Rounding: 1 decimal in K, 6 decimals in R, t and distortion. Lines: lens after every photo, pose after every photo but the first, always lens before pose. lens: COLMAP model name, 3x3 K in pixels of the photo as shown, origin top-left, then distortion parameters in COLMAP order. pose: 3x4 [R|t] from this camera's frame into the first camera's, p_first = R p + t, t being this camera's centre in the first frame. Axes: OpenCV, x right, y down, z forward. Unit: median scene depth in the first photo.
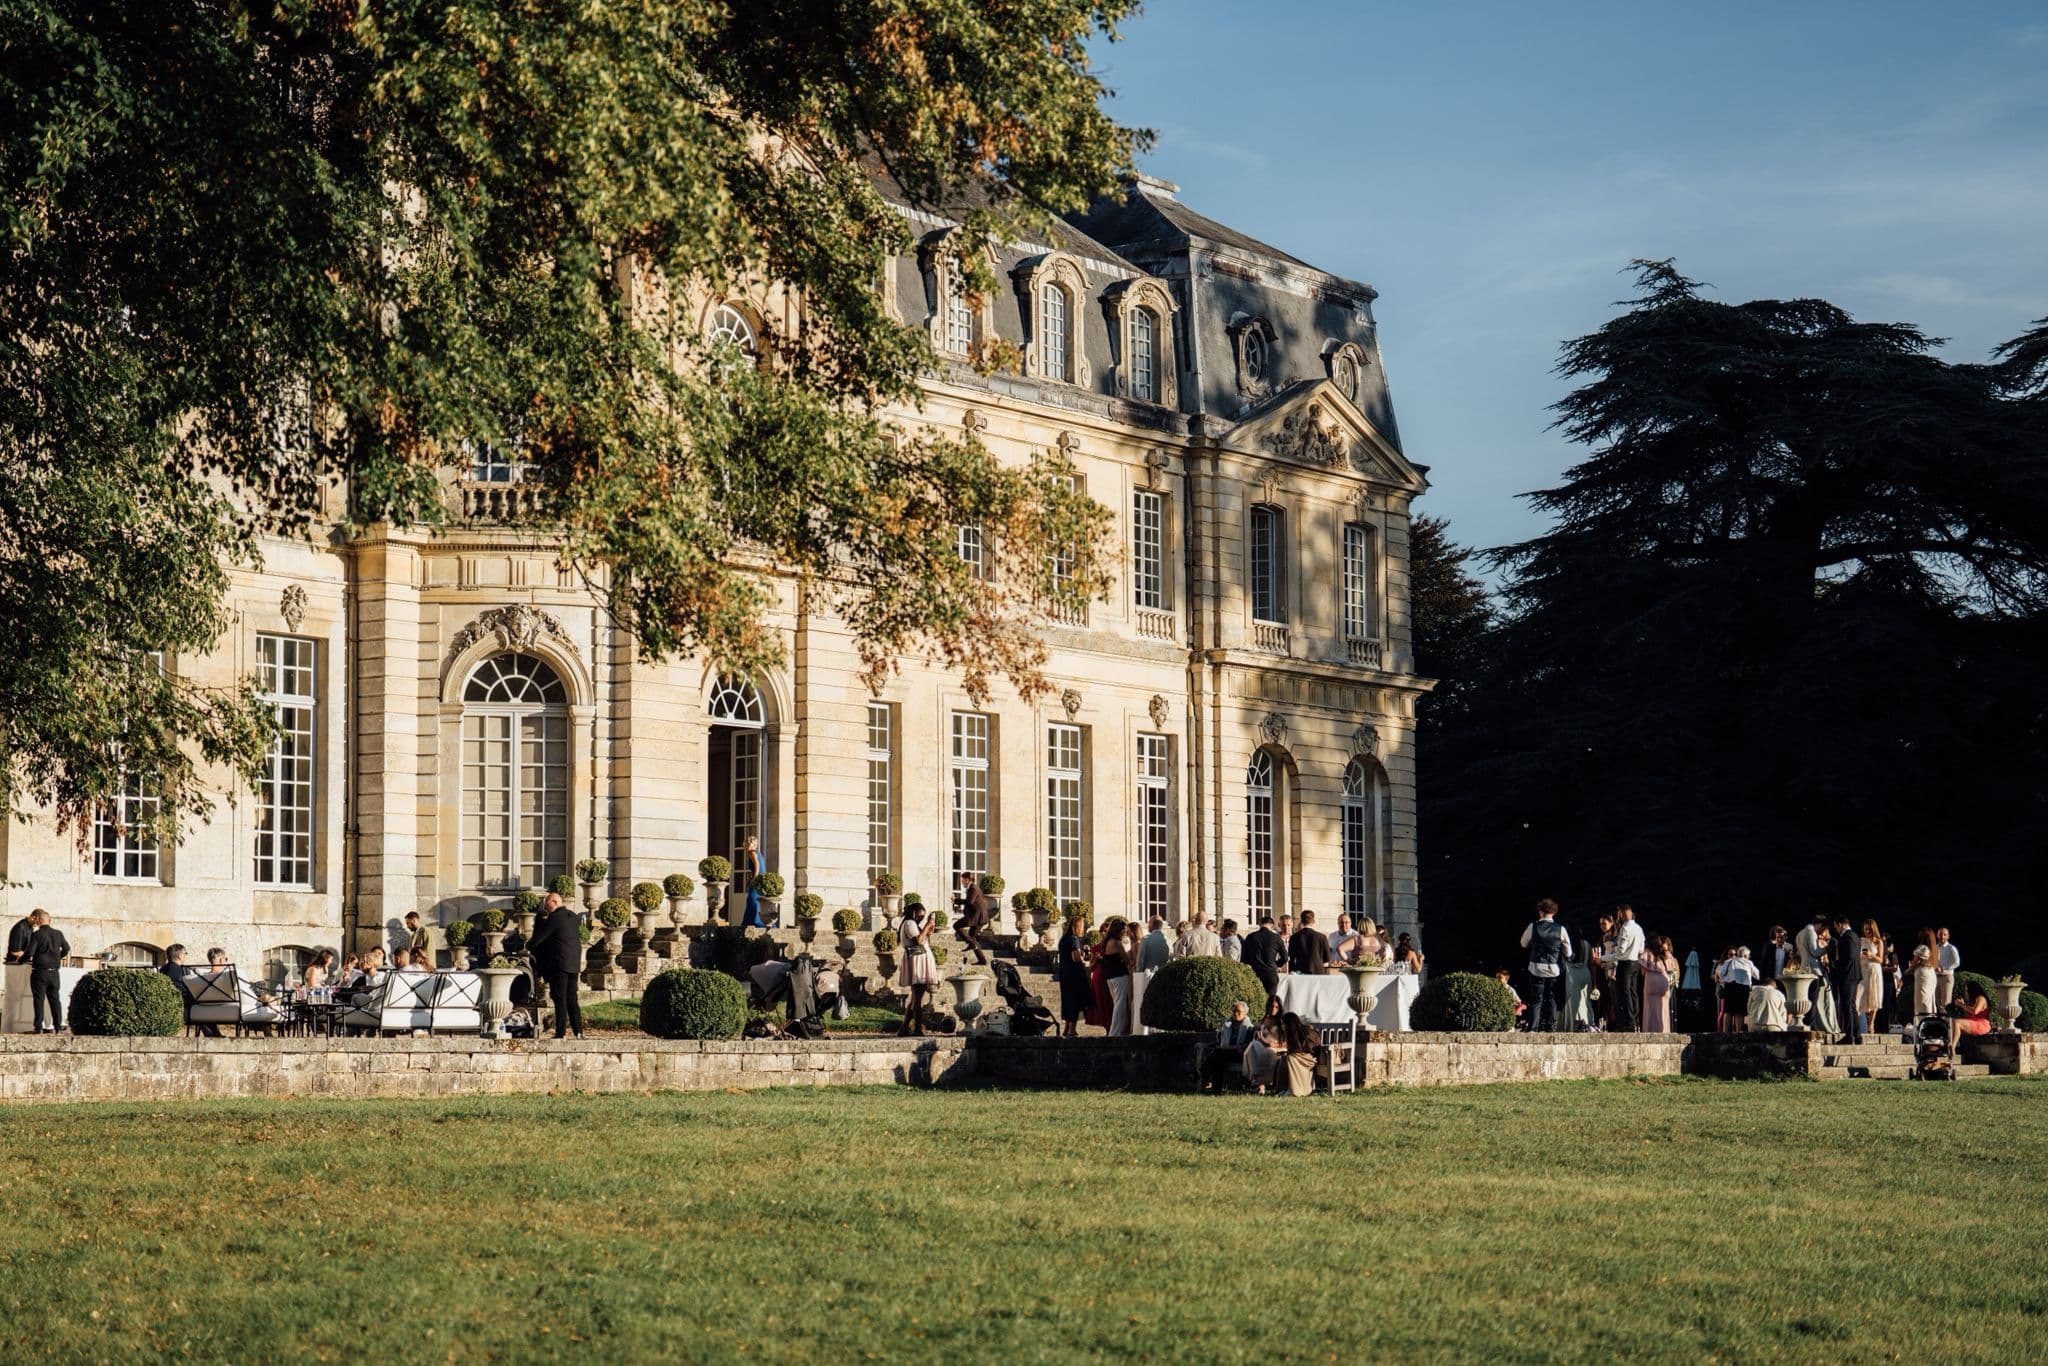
lens RADIAL K [[4010.2, 0, 1021.8], [0, 4010.2, 748.3], [0, 0, 1]] dist [0.217338, -0.033593]
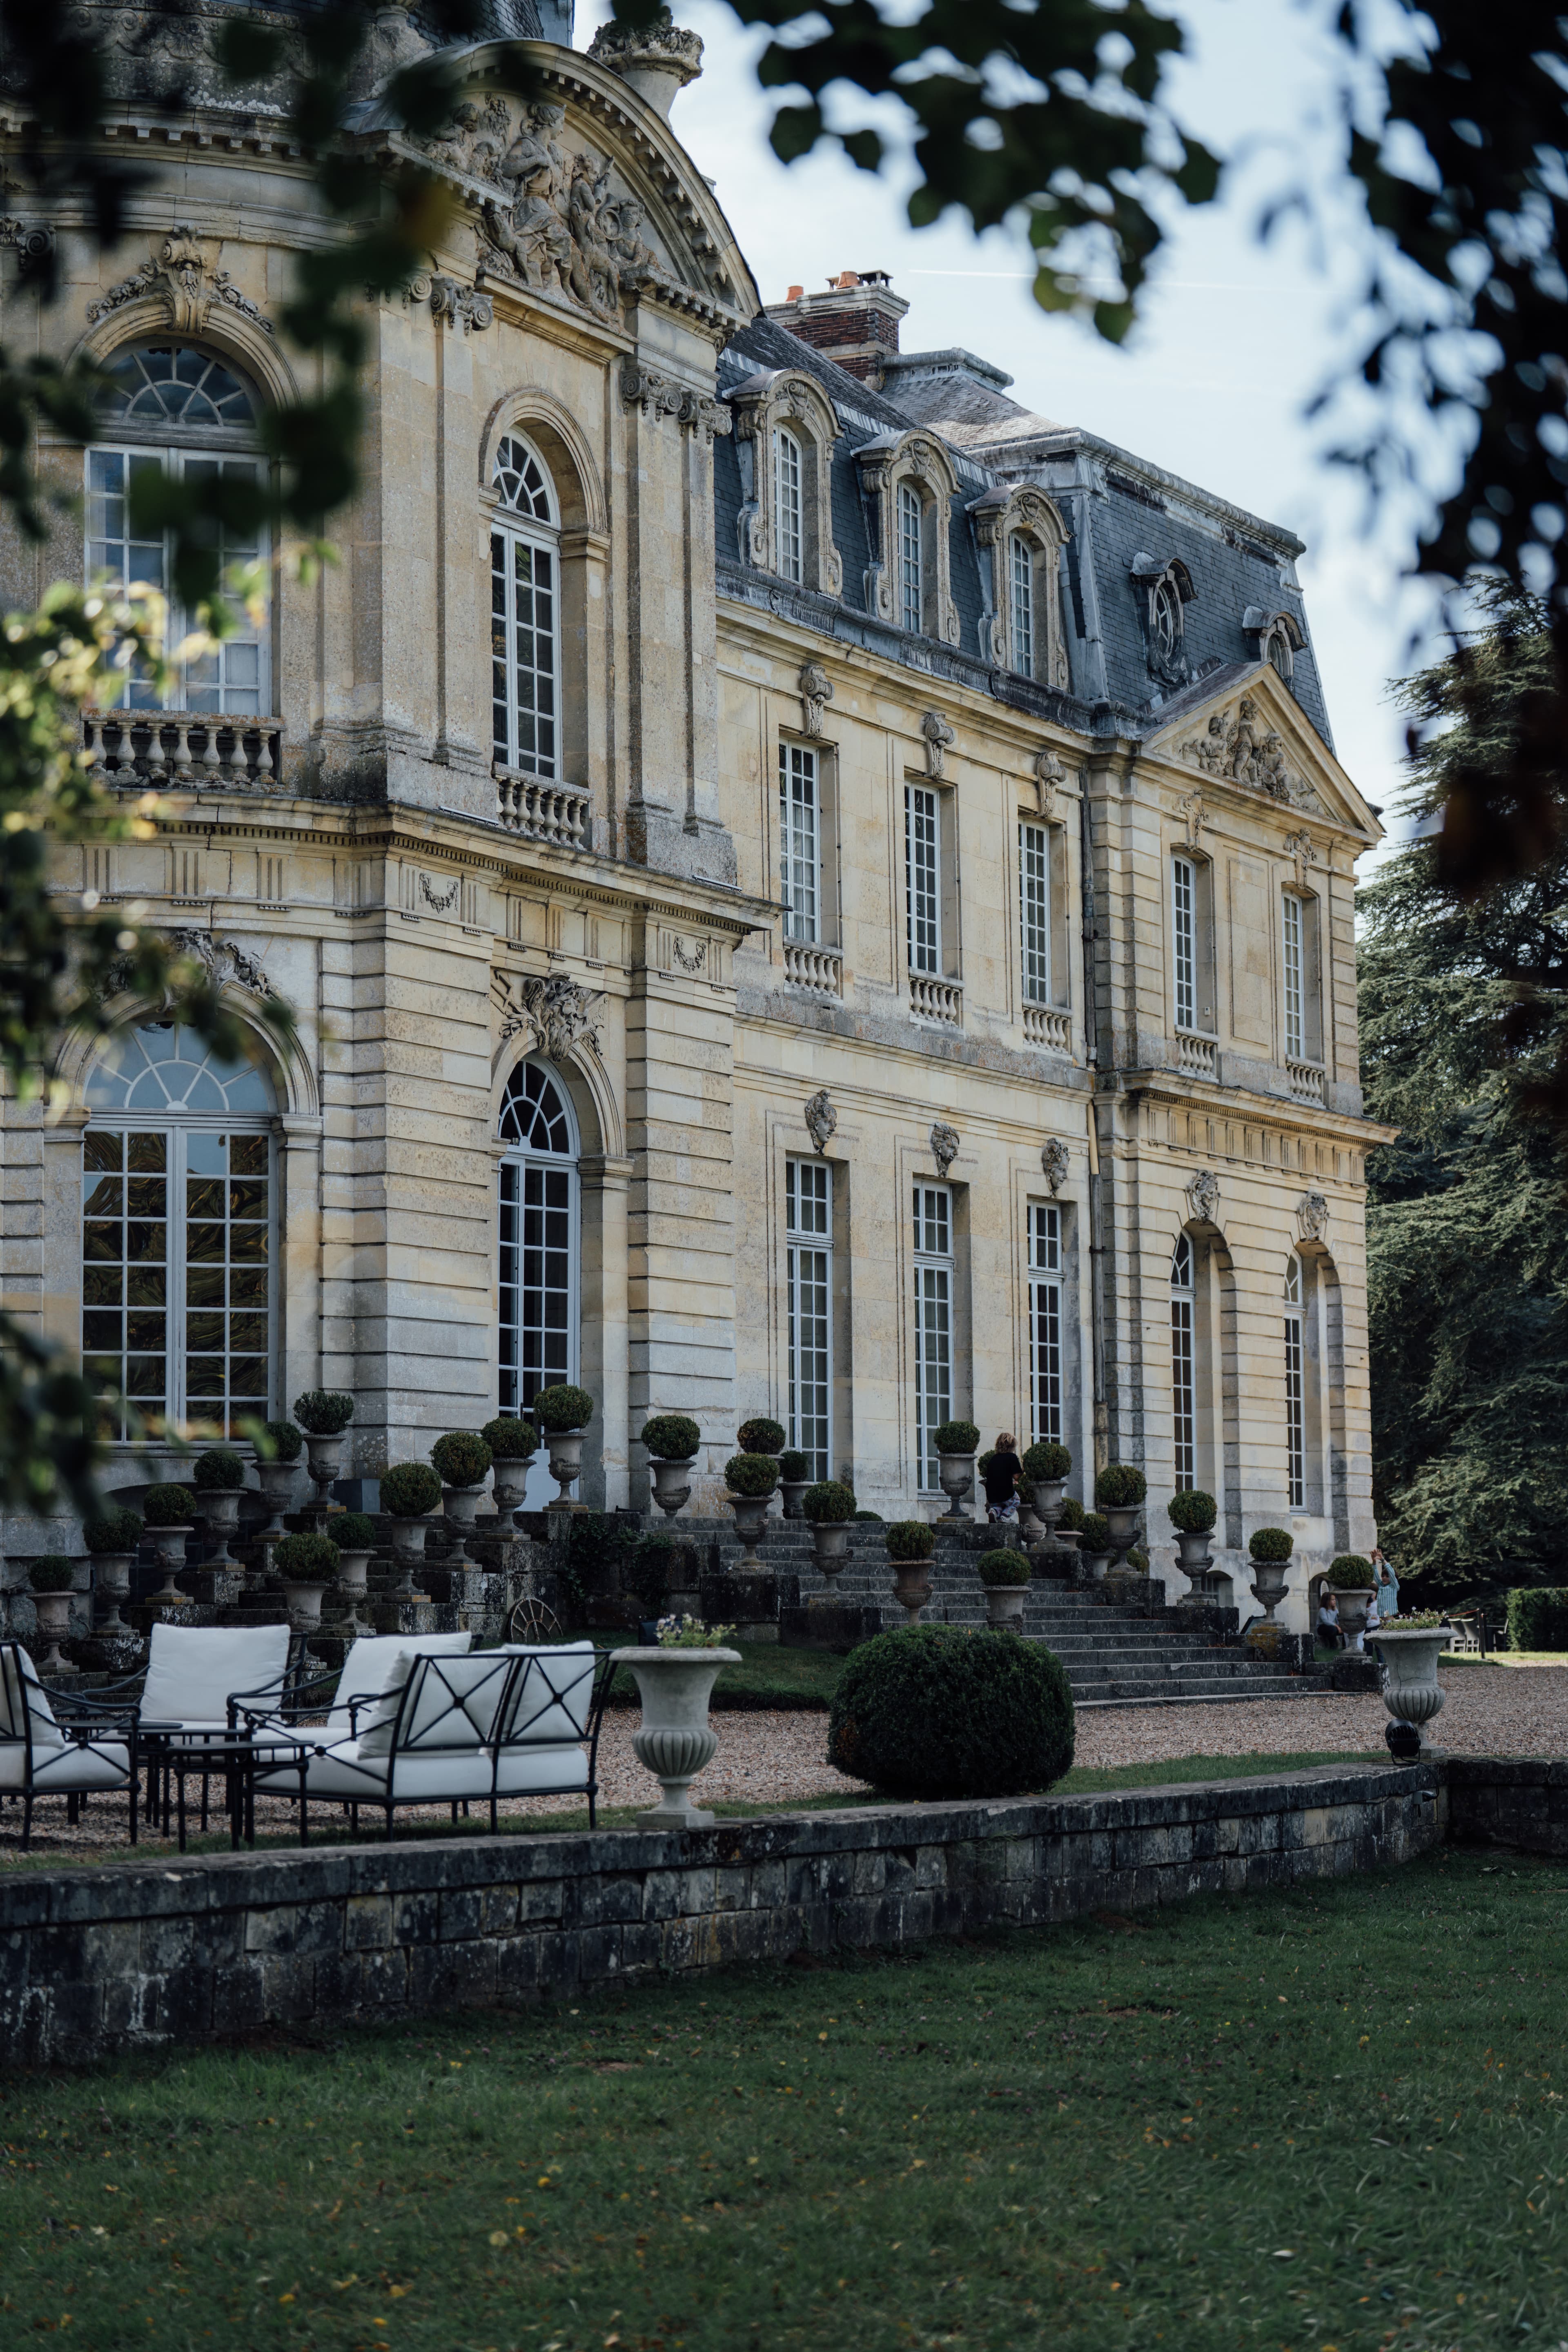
lens RADIAL K [[4605.5, 0, 784.0], [0, 4605.5, 1176.0], [0, 0, 1]] dist [0.217338, -0.033593]
pose [[0.994543, 0.003068, 0.104281, -0.084898], [-0.000576, 0.999714, -0.023918, 0.010118], [-0.104324, 0.023728, 0.994260, 0.280744]]
